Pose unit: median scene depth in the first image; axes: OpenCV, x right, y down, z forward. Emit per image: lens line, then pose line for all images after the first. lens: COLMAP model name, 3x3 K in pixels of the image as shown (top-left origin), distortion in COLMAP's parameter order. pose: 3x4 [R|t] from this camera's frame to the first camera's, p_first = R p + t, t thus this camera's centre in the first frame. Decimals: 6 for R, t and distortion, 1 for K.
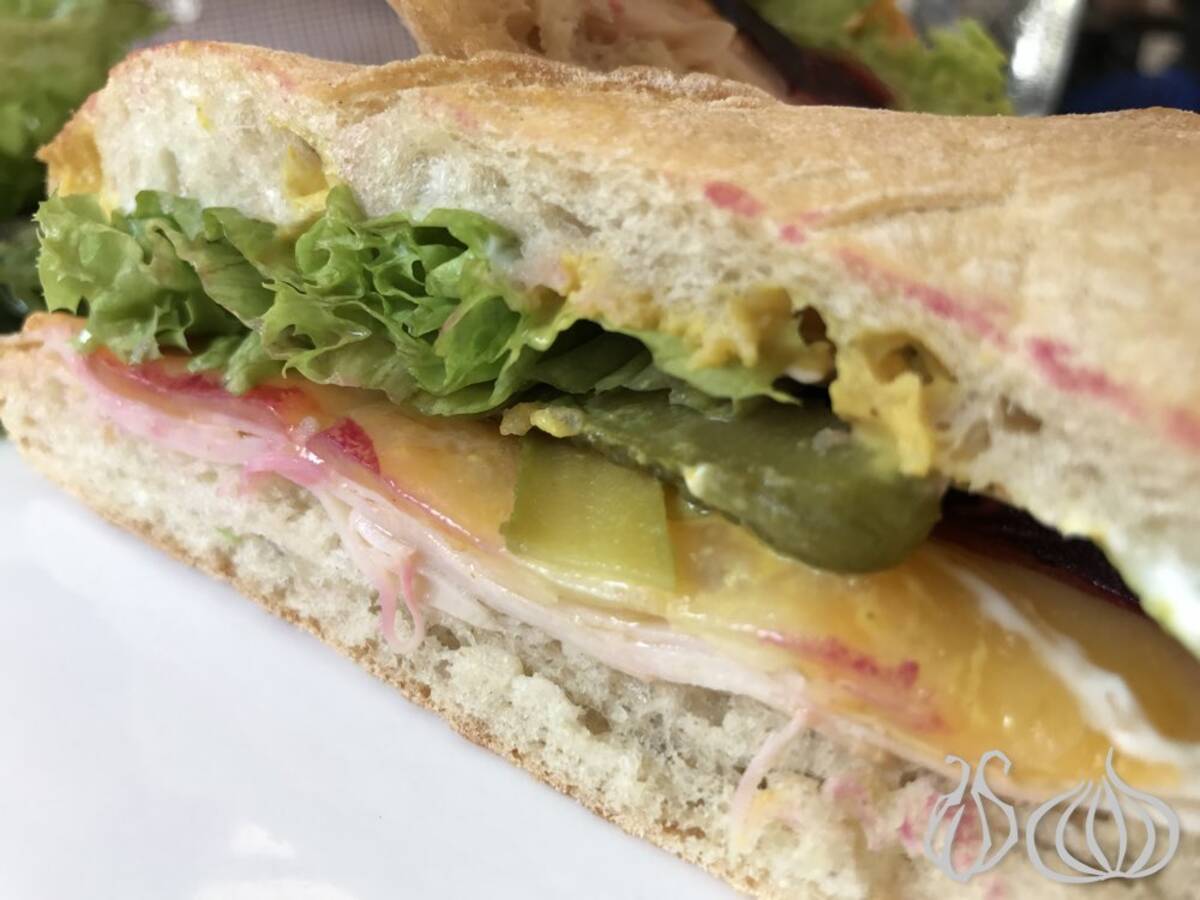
lens RADIAL K [[1063.2, 0, 600.0], [0, 1063.2, 450.0], [0, 0, 1]] dist [-0.065327, 0.082437]
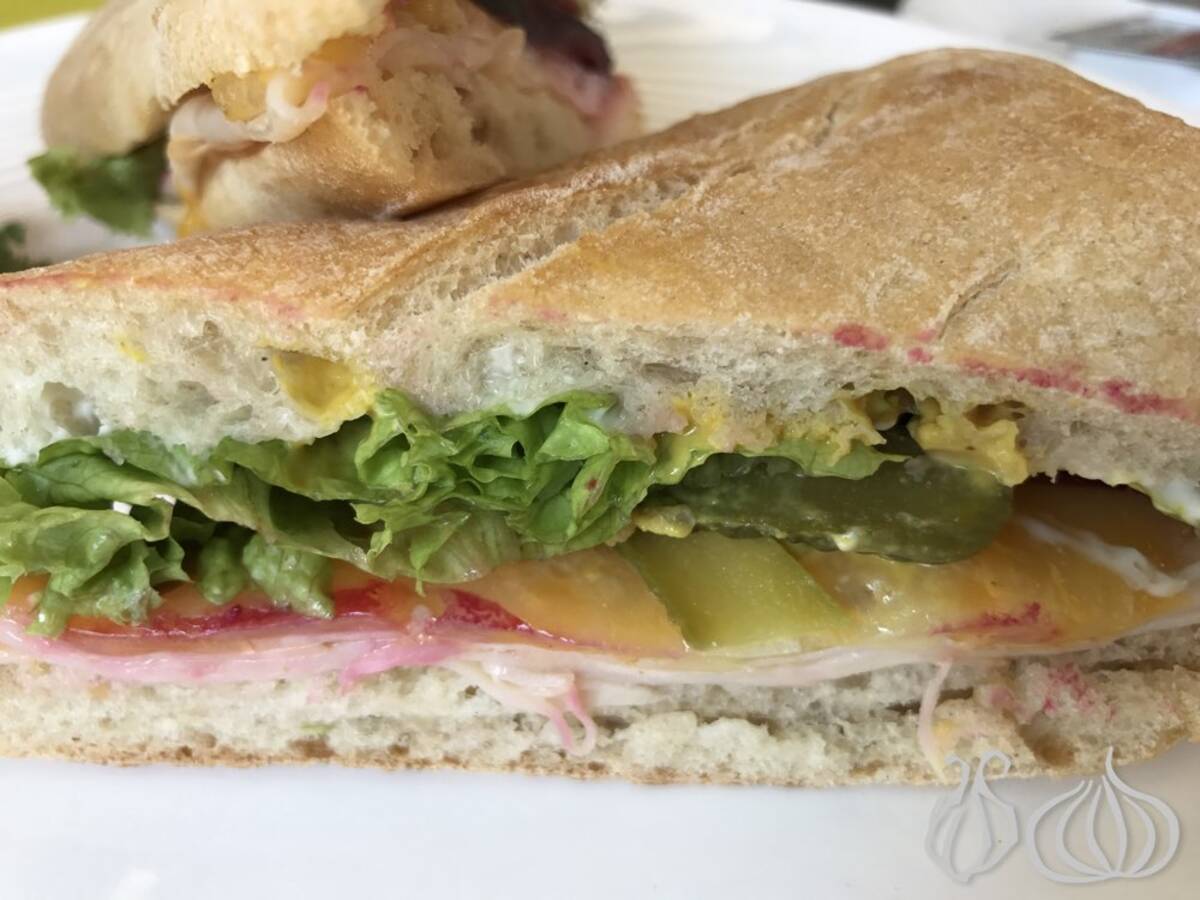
lens RADIAL K [[1040.7, 0, 600.0], [0, 1040.7, 450.0], [0, 0, 1]] dist [-0.040800, 0.016982]
pose [[0.830675, -0.407094, 0.379807, -0.511636], [0.304649, 0.903338, 0.301941, -0.472850], [-0.466013, -0.135107, 0.874401, 0.085857]]
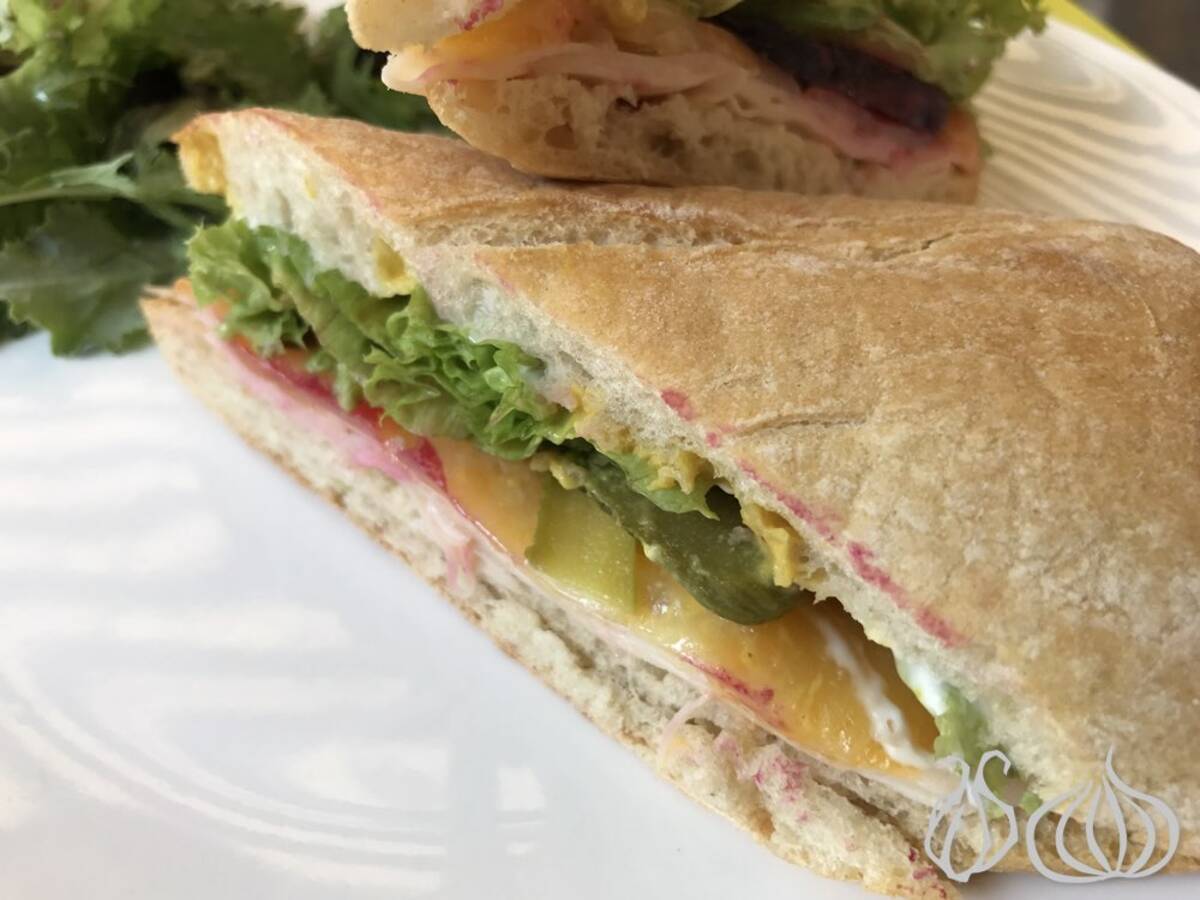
lens RADIAL K [[1019.4, 0, 600.0], [0, 1019.4, 450.0], [0, 0, 1]] dist [0.078076, -0.312519]
pose [[0.996304, 0.065828, -0.055188, 0.082056], [-0.045729, 0.950294, 0.307978, -0.514749], [0.072718, -0.304316, 0.949791, -0.329683]]
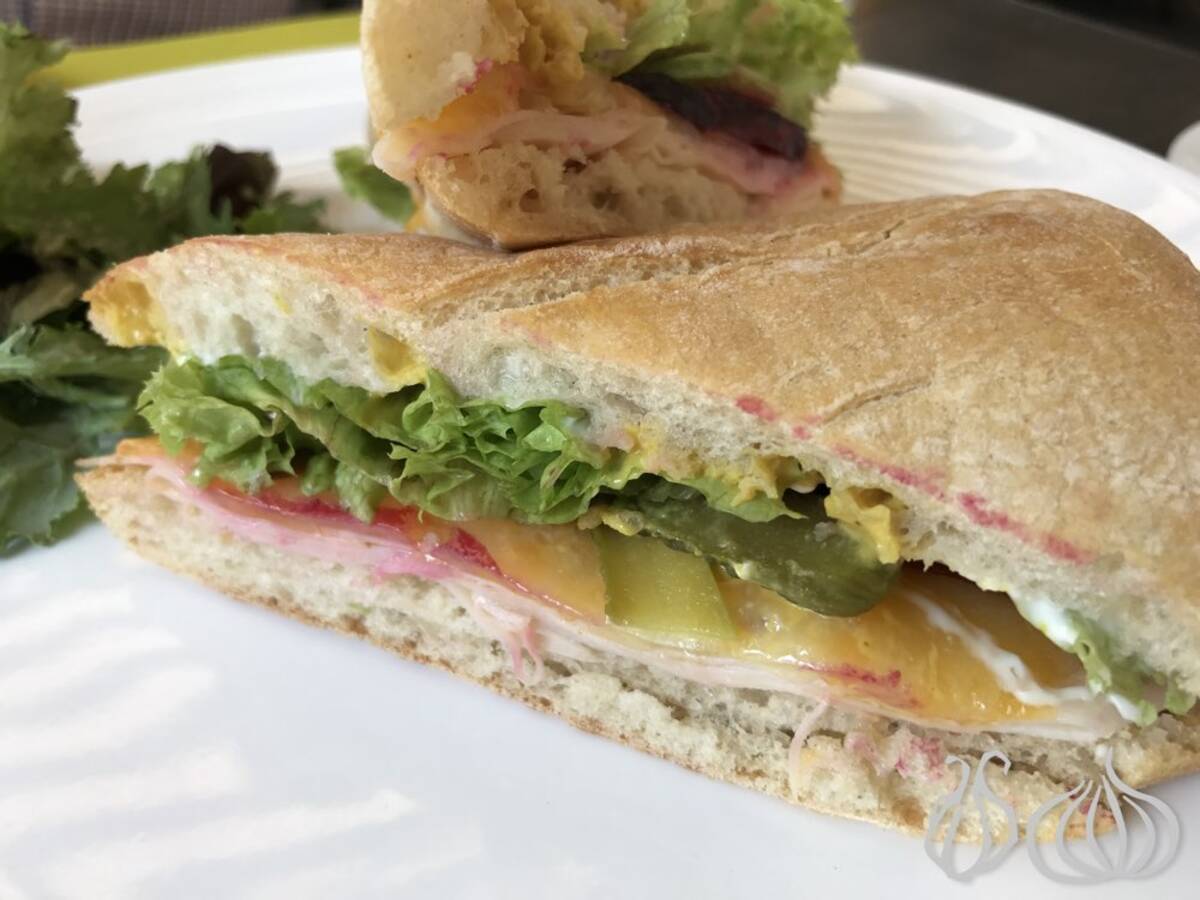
lens RADIAL K [[1019.4, 0, 600.0], [0, 1019.4, 450.0], [0, 0, 1]] dist [0.078076, -0.312519]
pose [[0.977307, -0.170167, 0.126153, -0.240331], [0.141684, 0.967837, 0.207886, -0.430923], [-0.157471, -0.185294, 0.969984, -0.323191]]
